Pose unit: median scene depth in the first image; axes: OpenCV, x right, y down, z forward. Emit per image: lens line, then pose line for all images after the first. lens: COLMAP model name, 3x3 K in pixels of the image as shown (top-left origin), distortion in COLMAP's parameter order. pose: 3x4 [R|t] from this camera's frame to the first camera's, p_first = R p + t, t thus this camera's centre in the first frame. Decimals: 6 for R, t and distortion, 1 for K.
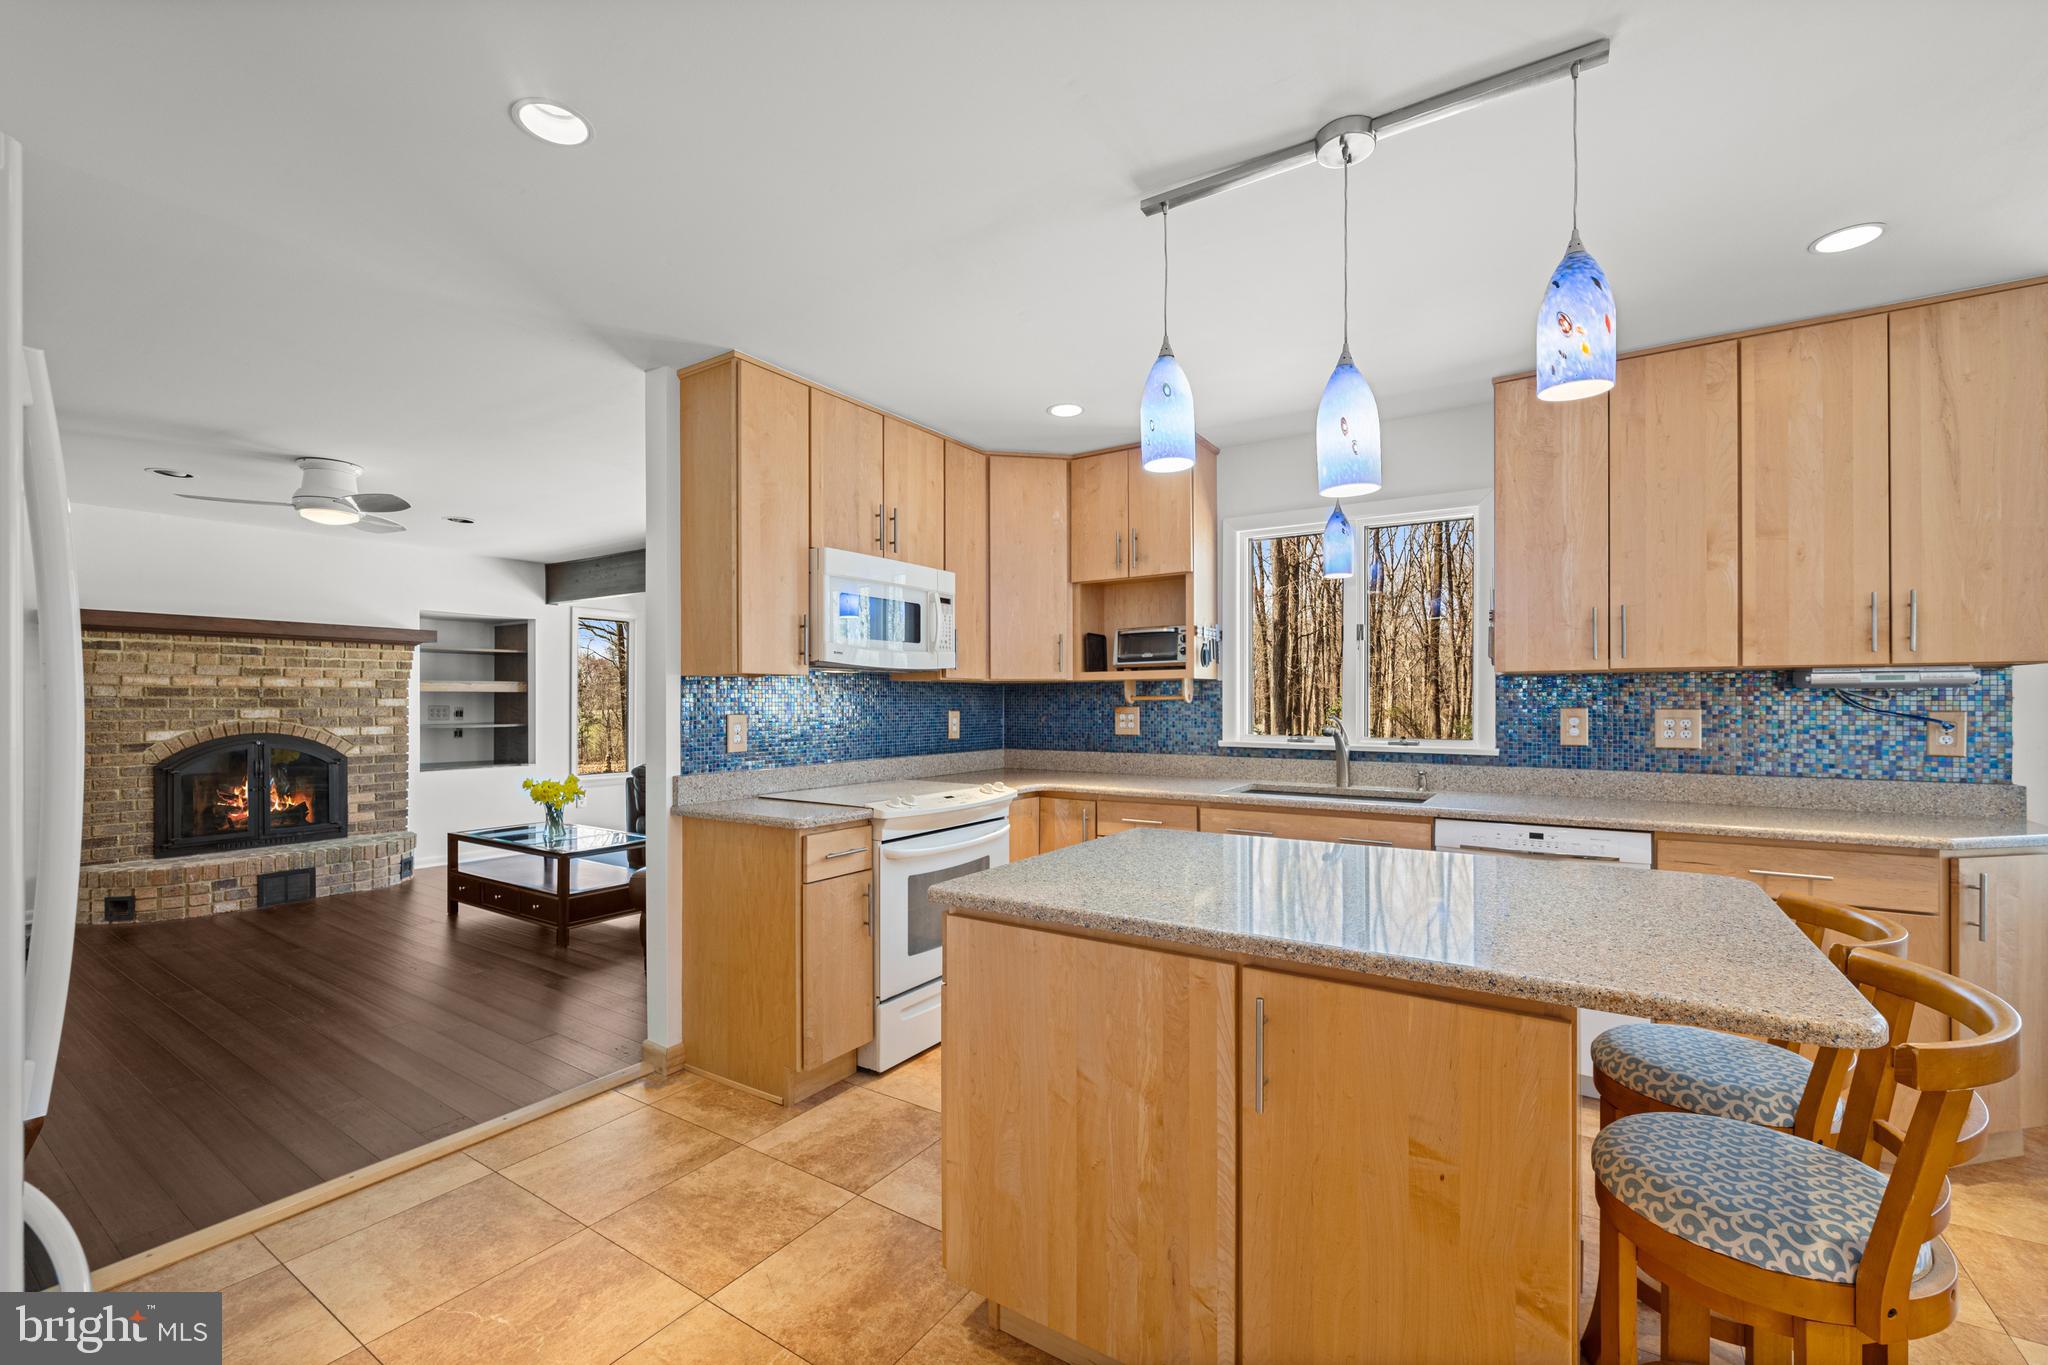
lens RADIAL K [[855.4, 0, 1026.4], [0, 855.4, 694.5], [0, 0, 1]] dist [-0.002530, -0.000269]
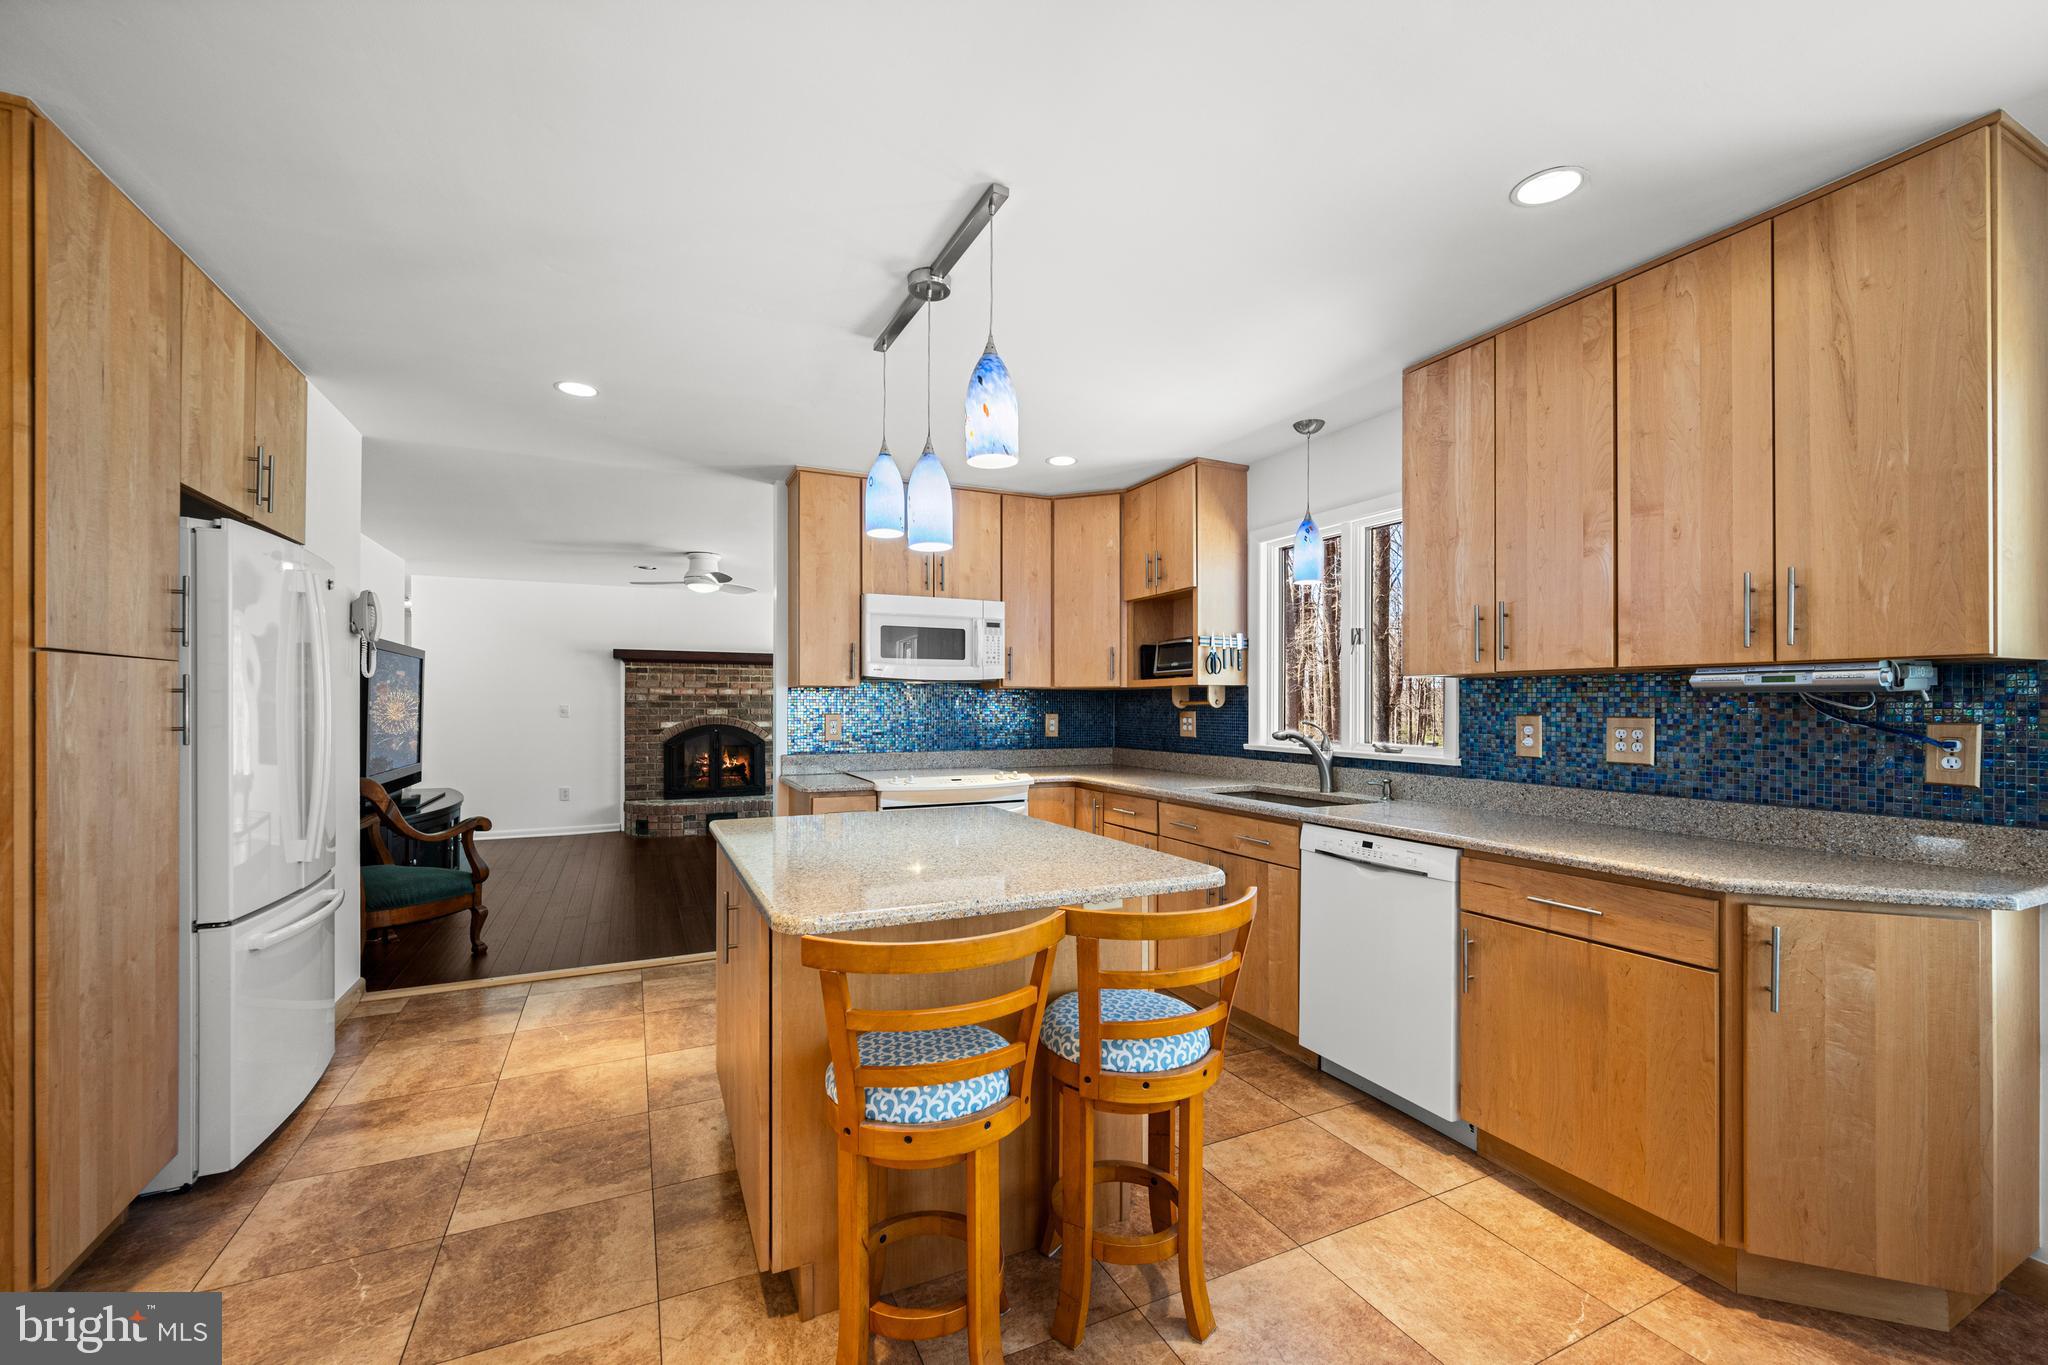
lens RADIAL K [[829.2, 0, 1022.4], [0, 829.2, 697.9], [0, 0, 1]] dist [0.000566, 0.000060]
pose [[0.855585, -0.001007, -0.517662, 0.405697], [0.000228, 0.999999, -0.001569, -0.000674], [0.517663, 0.001224, 0.855584, -0.009640]]
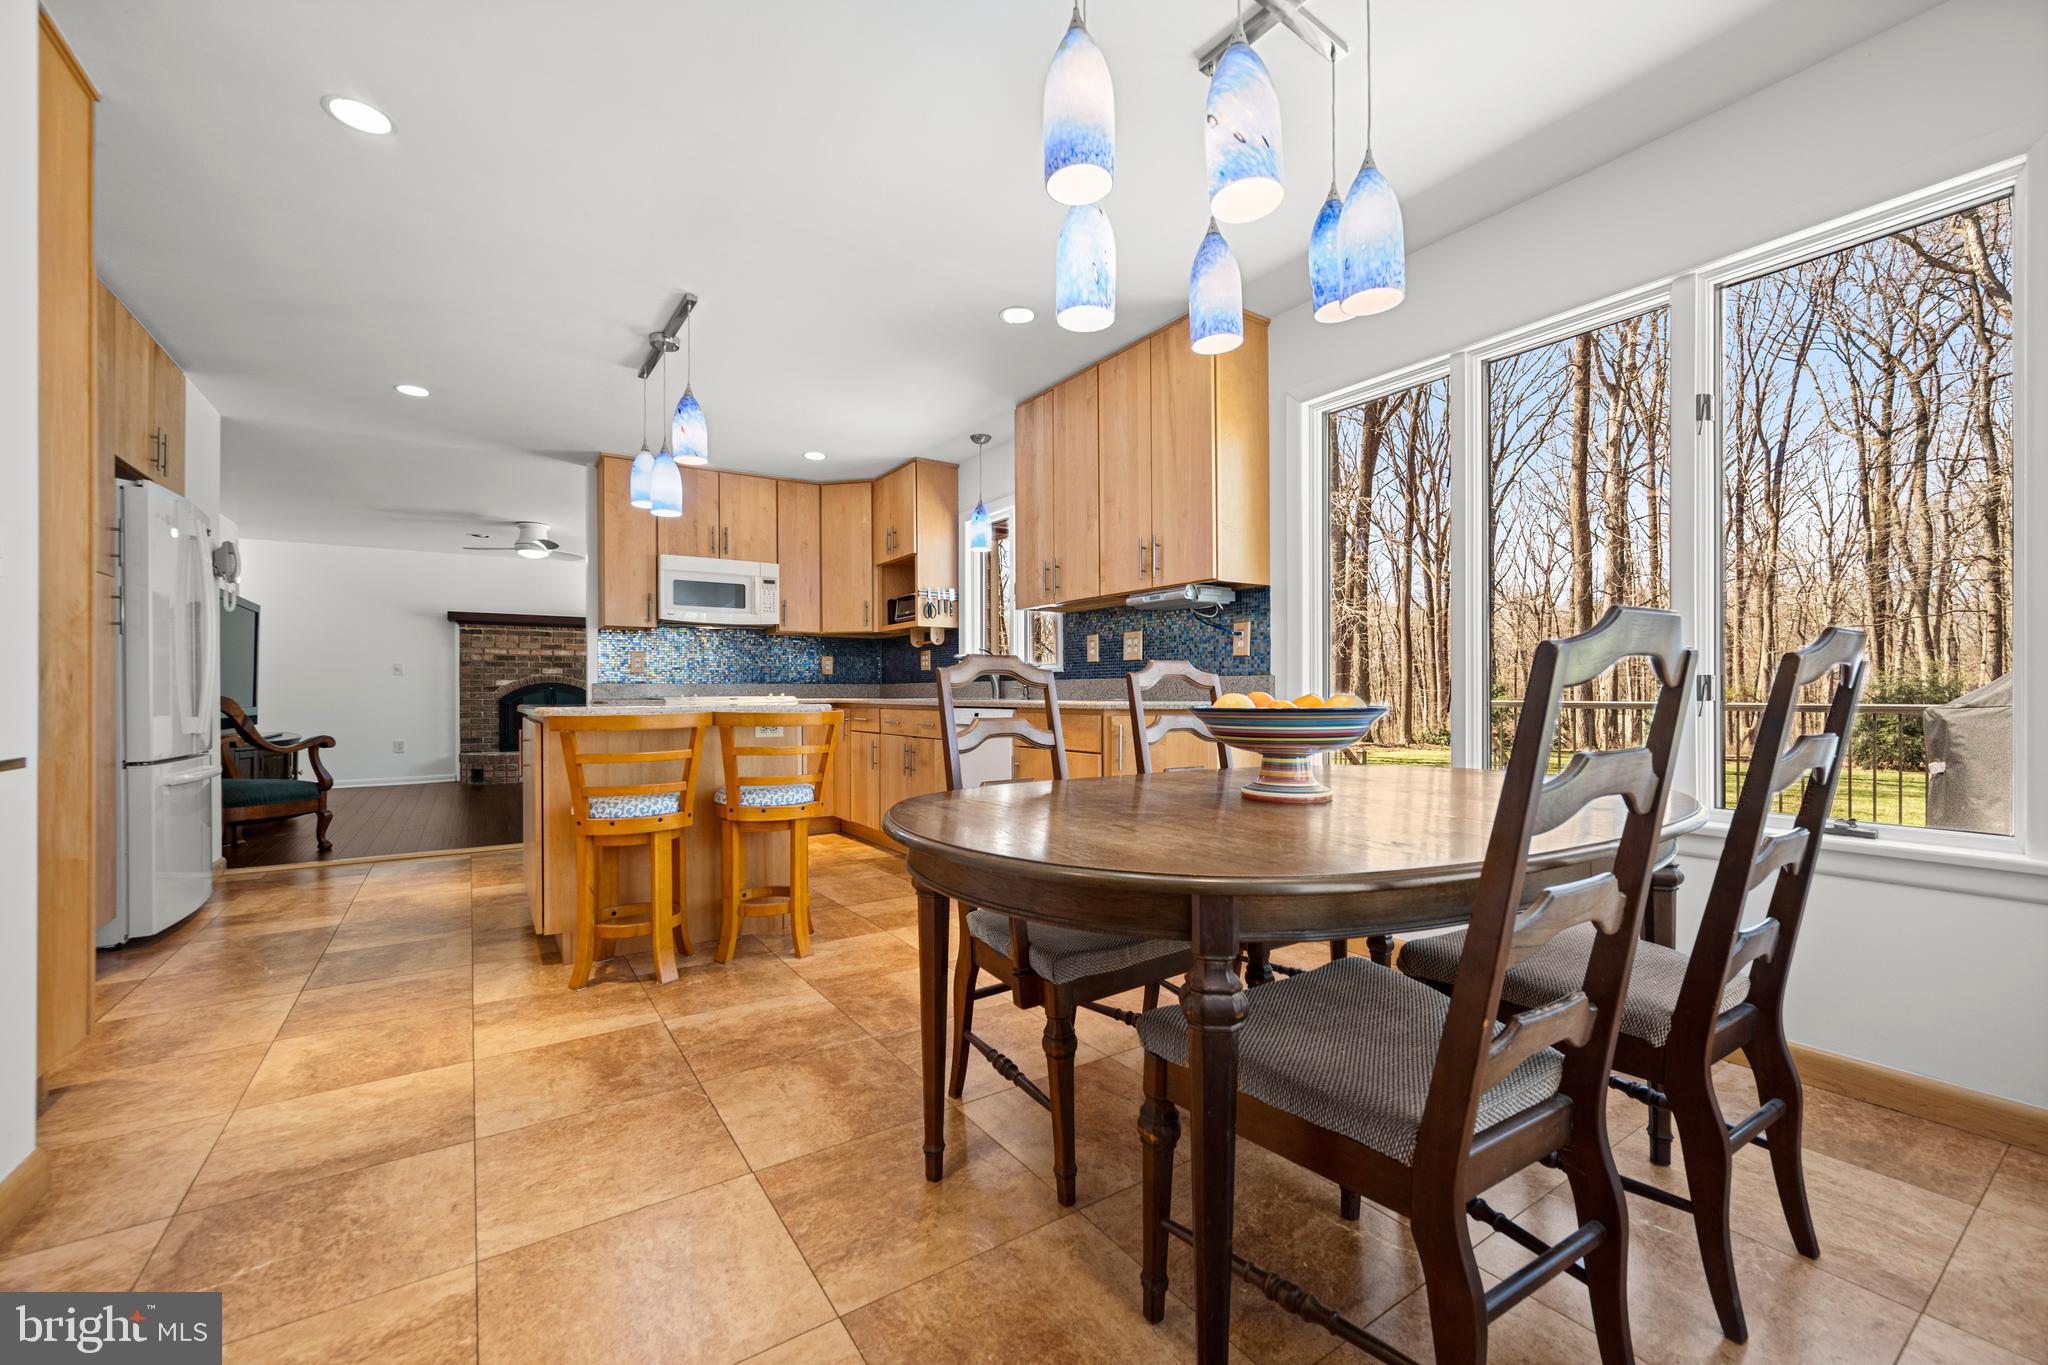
lens RADIAL K [[828.0, 0, 1020.9], [0, 828.0, 687.0], [0, 0, 1]] dist [0.000794, -0.000167]
pose [[0.920903, -0.003842, -0.389773, 0.670563], [0.004710, 0.999988, 0.001271, 0.062182], [0.389764, -0.003006, 0.920910, -0.171326]]
